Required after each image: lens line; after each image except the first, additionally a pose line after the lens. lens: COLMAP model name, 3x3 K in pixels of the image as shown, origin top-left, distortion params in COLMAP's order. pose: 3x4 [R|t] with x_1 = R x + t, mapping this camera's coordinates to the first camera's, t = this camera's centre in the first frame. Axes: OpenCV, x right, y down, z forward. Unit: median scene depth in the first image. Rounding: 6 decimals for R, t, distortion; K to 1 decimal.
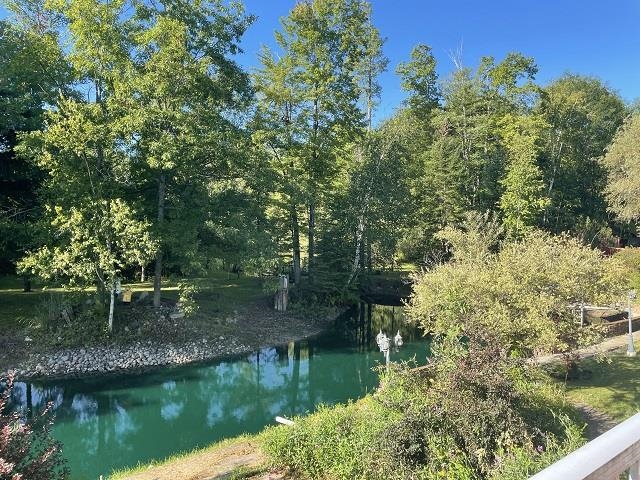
lens RADIAL K [[501.8, 0, 320.0], [0, 501.8, 240.0], [0, 0, 1]] dist [0.095680, -0.113772]
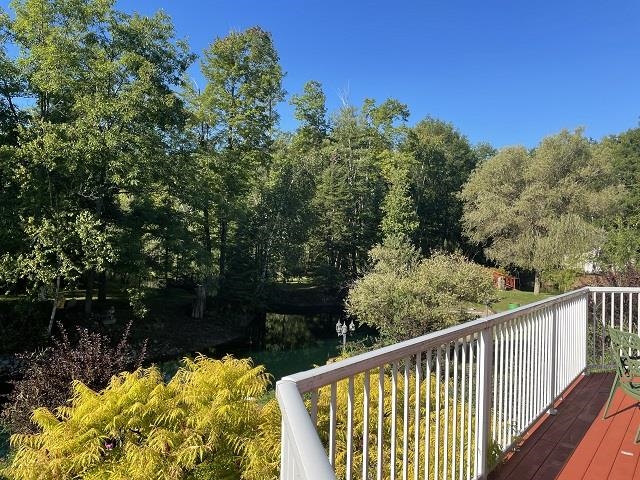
lens RADIAL K [[501.8, 0, 320.0], [0, 501.8, 240.0], [0, 0, 1]] dist [0.095680, -0.113772]
pose [[0.965414, 0.030645, 0.258916, -0.086101], [-0.022800, 0.999187, -0.033251, 0.002755], [-0.259725, 0.026198, 0.965327, -0.090908]]
